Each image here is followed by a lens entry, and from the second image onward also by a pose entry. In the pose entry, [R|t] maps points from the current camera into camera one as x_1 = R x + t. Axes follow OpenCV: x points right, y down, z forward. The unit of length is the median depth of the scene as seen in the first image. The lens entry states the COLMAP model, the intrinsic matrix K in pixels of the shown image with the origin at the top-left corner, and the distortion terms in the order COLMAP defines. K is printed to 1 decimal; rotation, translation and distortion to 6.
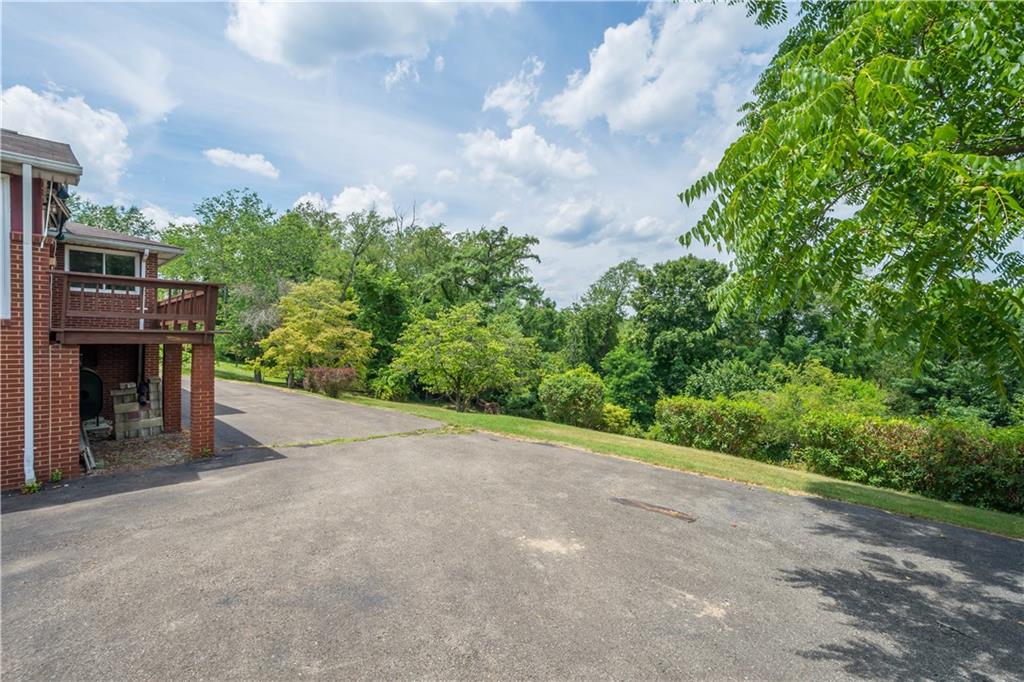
lens RADIAL K [[470.8, 0, 511.7], [0, 470.8, 345.0], [0, 0, 1]] dist [0.008638, -0.000340]
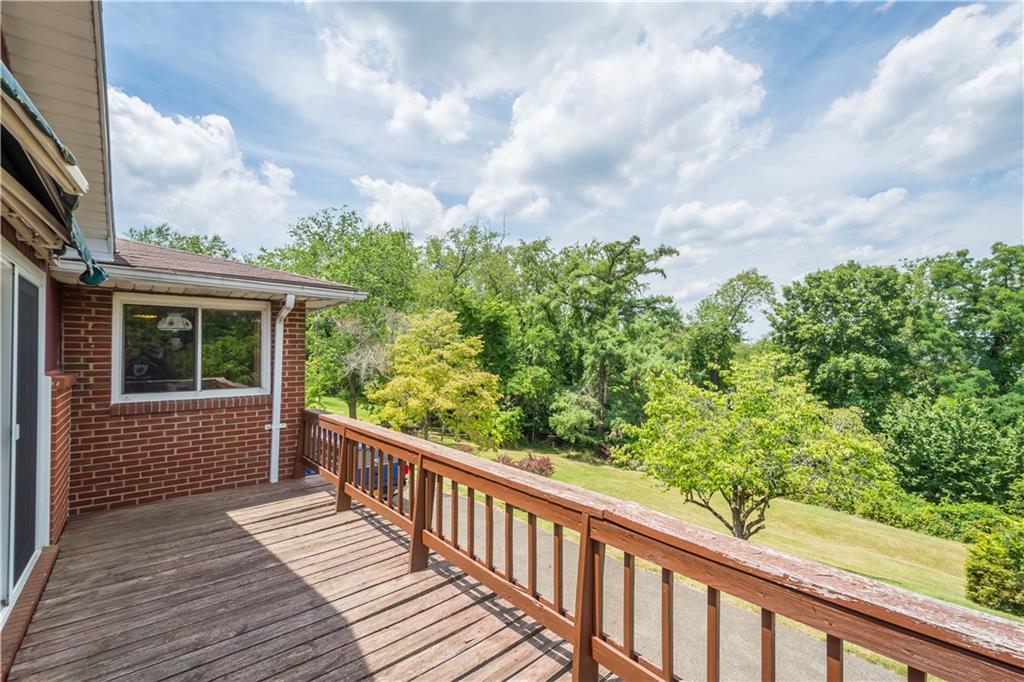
lens RADIAL K [[470.8, 0, 513.9], [0, 470.8, 340.4], [0, 0, 1]] dist [0.008638, -0.000340]
pose [[0.994426, -0.022352, -0.103037, -0.171194], [0.018111, 0.998957, -0.041913, -0.045163], [0.103867, 0.039813, 0.993794, 0.194149]]
